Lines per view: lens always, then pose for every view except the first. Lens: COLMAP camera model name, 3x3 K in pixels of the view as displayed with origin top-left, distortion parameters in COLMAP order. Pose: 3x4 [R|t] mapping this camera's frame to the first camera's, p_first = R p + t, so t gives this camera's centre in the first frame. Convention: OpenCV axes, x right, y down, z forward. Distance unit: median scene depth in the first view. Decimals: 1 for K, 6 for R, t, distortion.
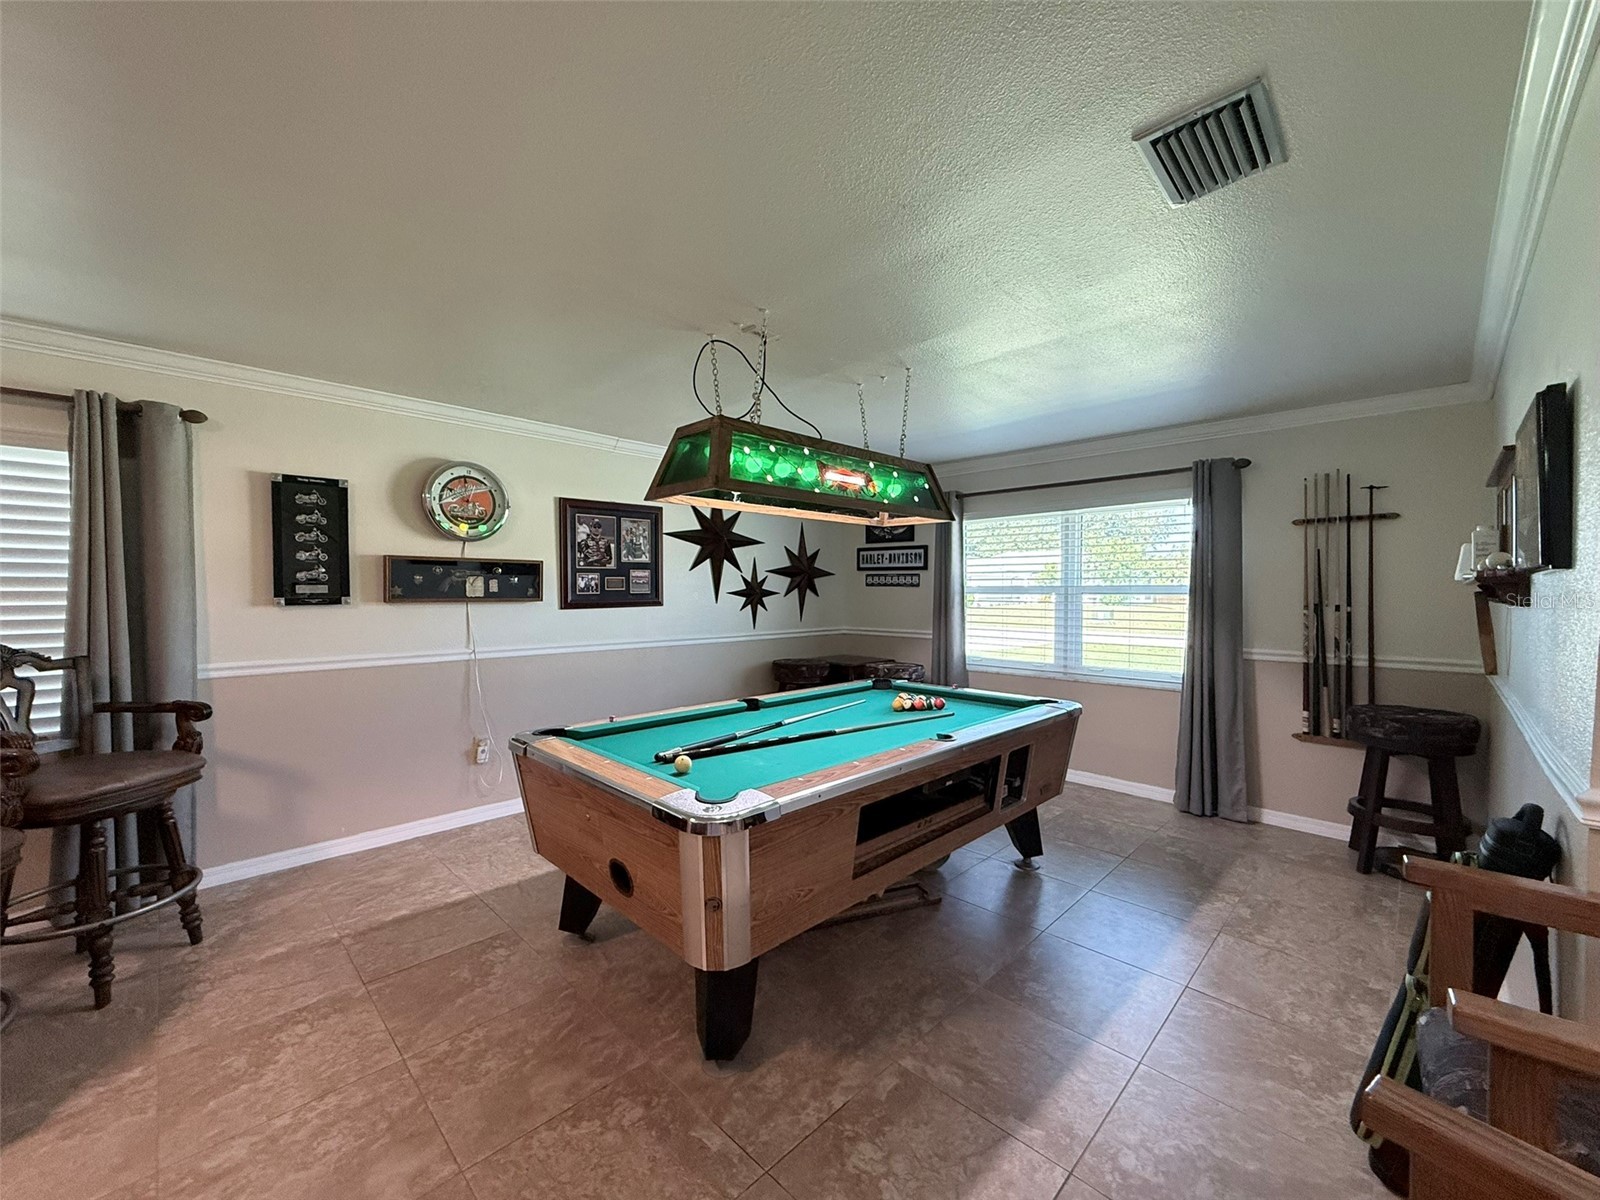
lens RADIAL K [[638.8, 0, 796.9], [0, 638.8, 597.9], [0, 0, 1]] dist [-0.000414, 0.000190]
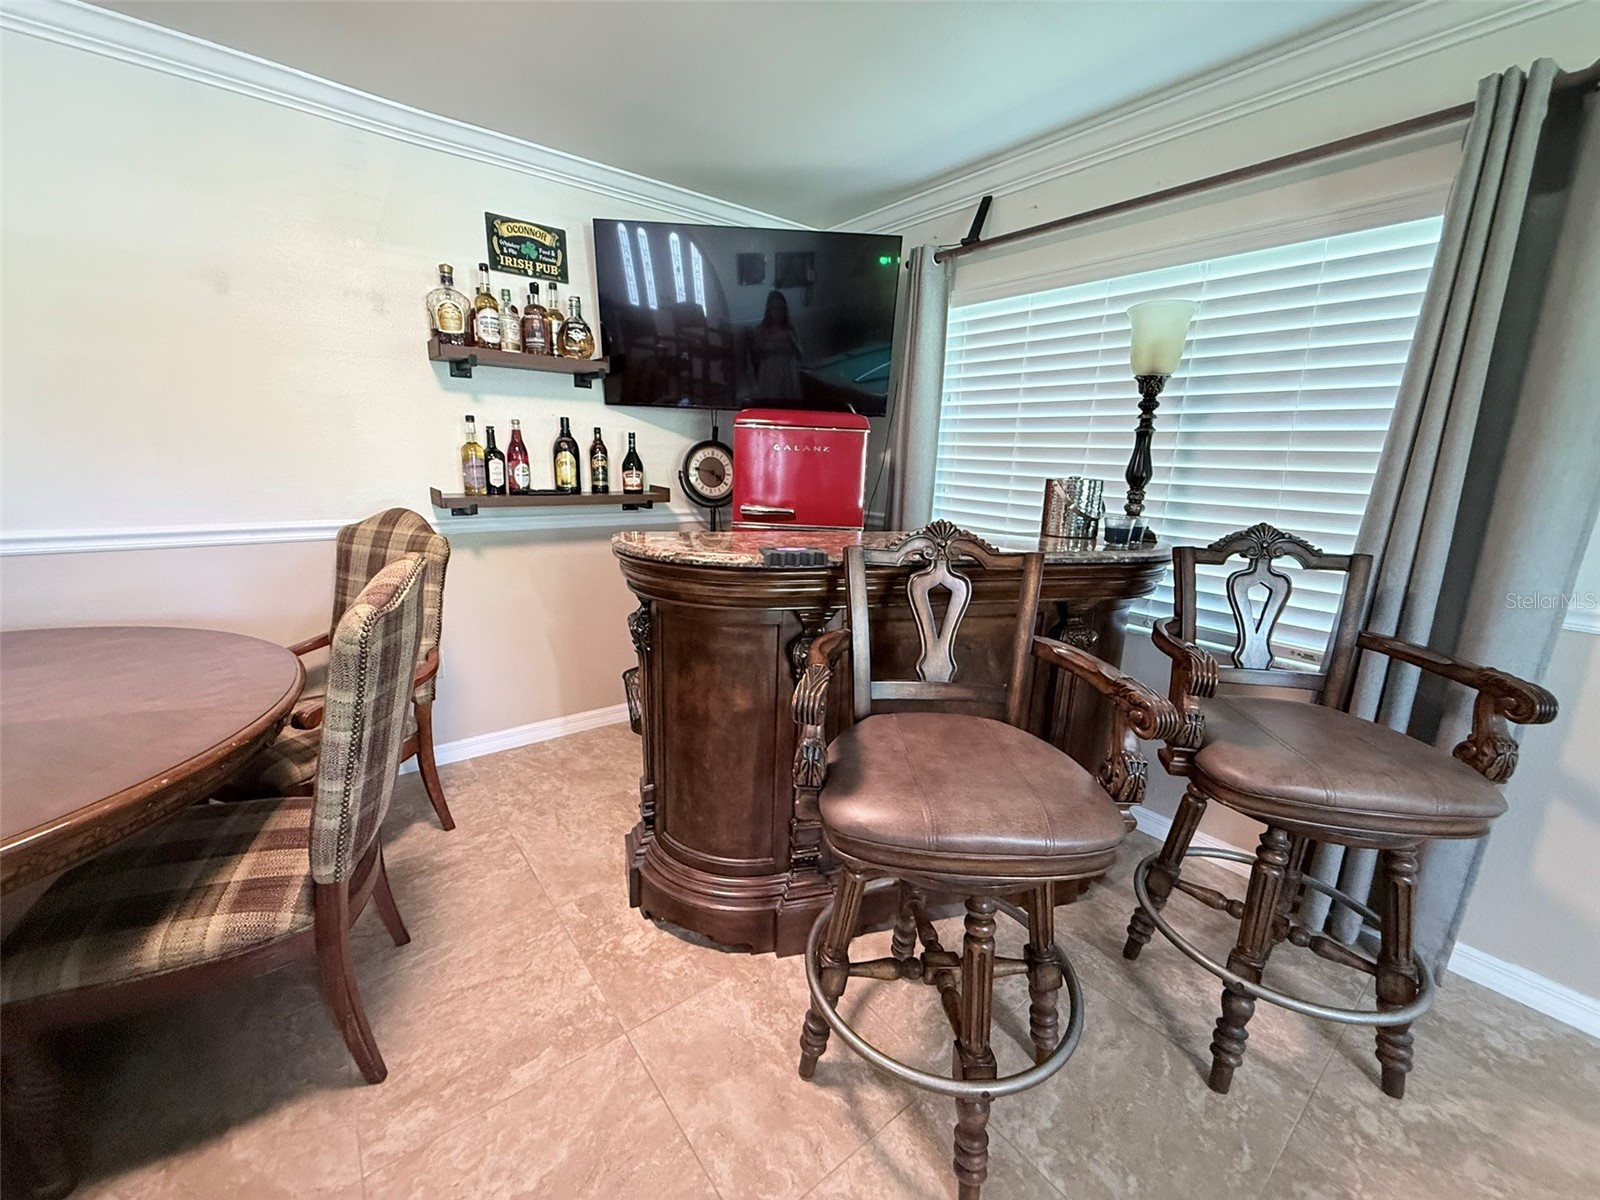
lens RADIAL K [[638.8, 0, 793.5], [0, 638.8, 599.6], [0, 0, 1]] dist [-0.000414, 0.000190]
pose [[-0.128964, 0.220640, -0.966792, -0.243732], [-0.042294, 0.972822, 0.227658, 0.006159], [0.990747, 0.070249, -0.116127, 0.295361]]
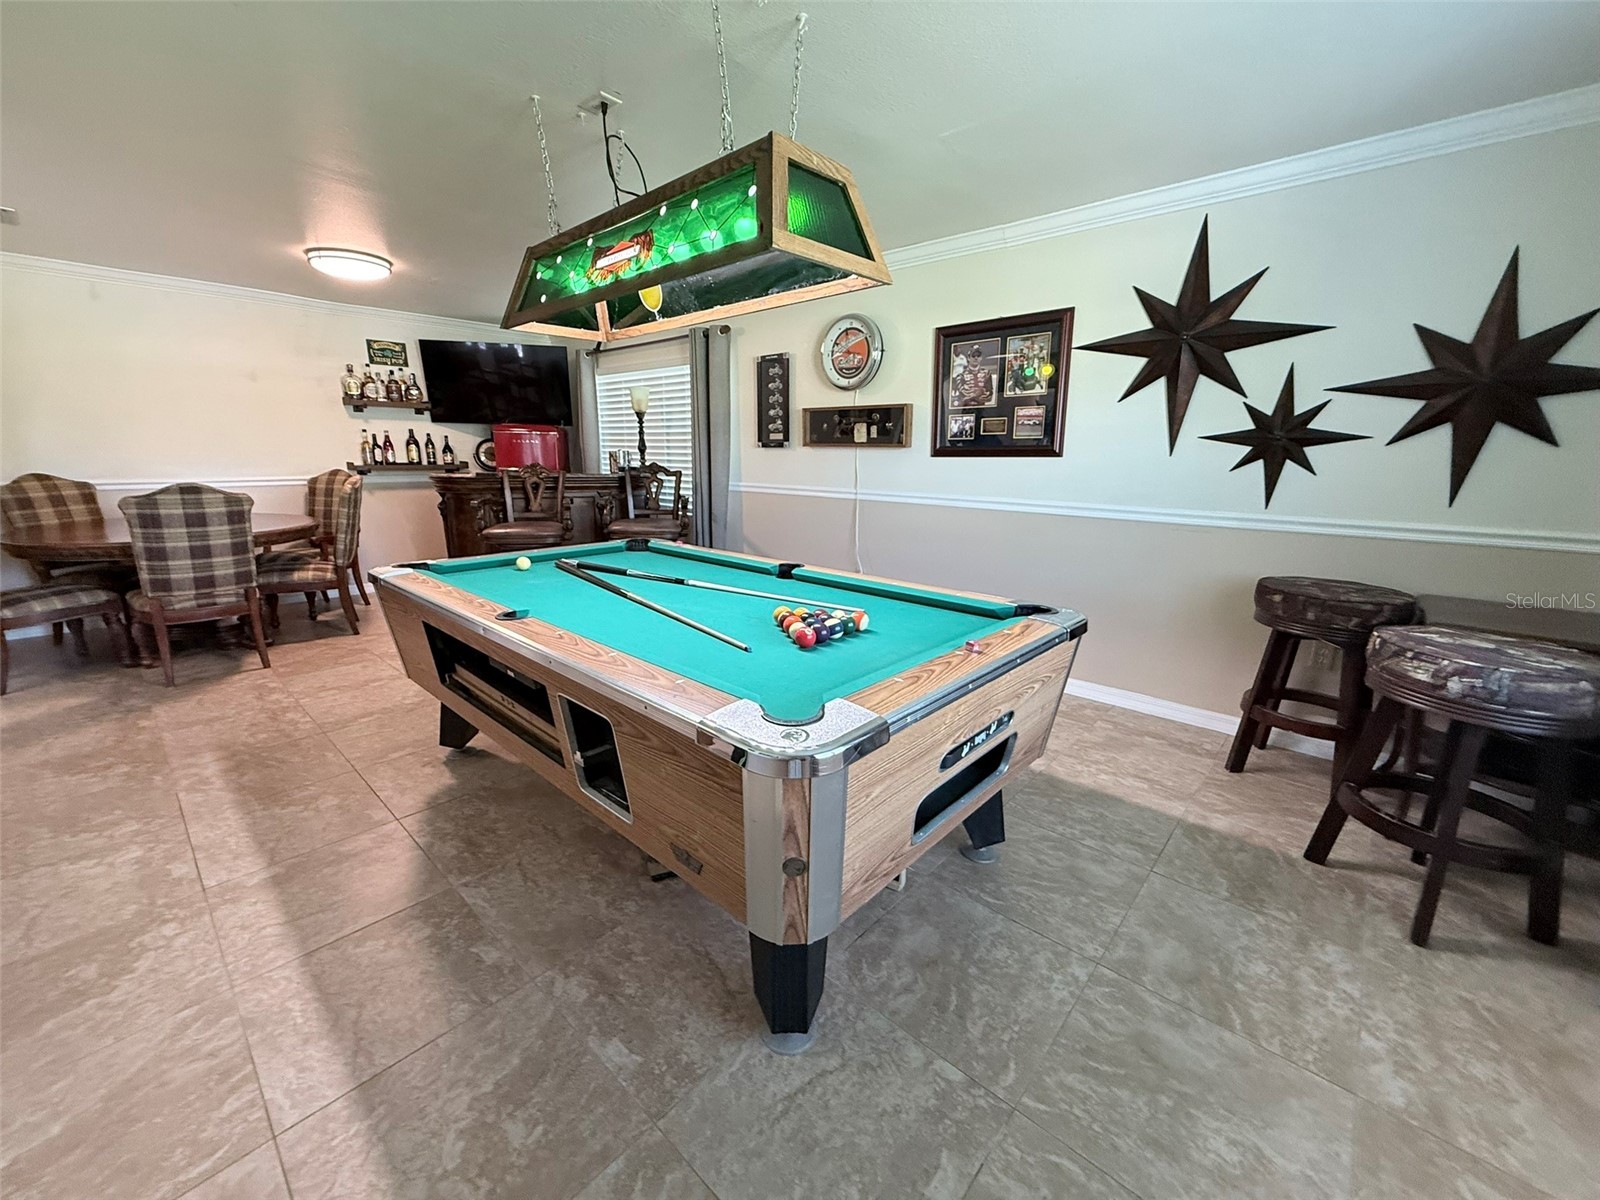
lens RADIAL K [[638.8, 0, 797.2], [0, 638.8, 600.5], [0, 0, 1]] dist [-0.000414, 0.000190]
pose [[0.041023, 0.227965, -0.972805, 0.548212], [-0.020417, 0.973612, 0.227293, 0.013499], [0.998950, 0.010538, 0.044595, 0.735247]]
